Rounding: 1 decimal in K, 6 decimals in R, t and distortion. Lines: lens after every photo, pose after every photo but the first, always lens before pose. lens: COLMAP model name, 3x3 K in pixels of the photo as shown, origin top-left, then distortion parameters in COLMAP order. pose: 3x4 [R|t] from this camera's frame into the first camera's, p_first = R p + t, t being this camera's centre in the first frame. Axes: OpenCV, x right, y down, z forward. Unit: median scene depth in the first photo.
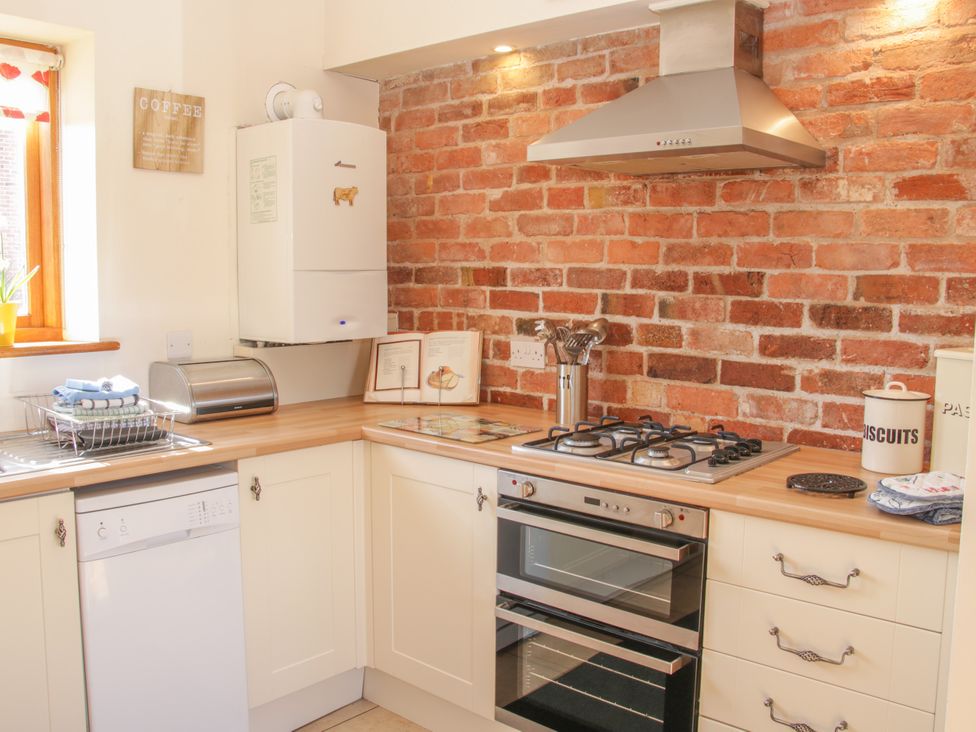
lens RADIAL K [[918.0, 0, 484.4], [0, 918.0, 378.8], [0, 0, 1]] dist [-0.193711, 0.171448]
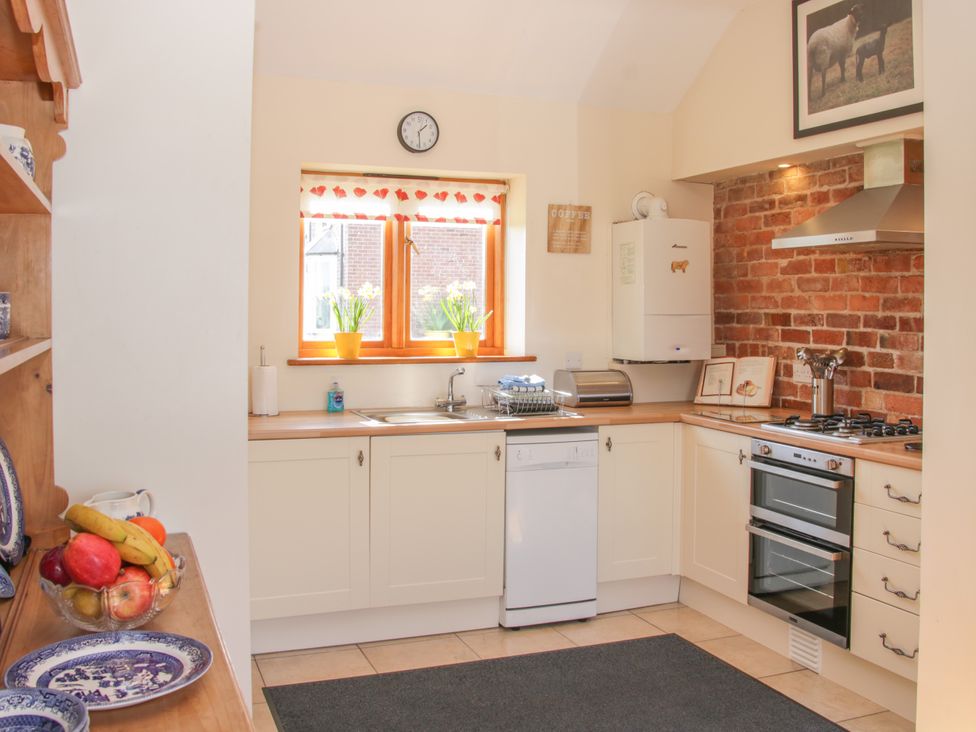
lens RADIAL K [[918.0, 0, 484.4], [0, 918.0, 378.8], [0, 0, 1]] dist [-0.193711, 0.171448]
pose [[0.894317, 0.027183, -0.446607, 0.254379], [-0.046888, 0.998351, -0.033126, 0.058008], [0.444970, 0.050565, 0.894117, -0.539013]]
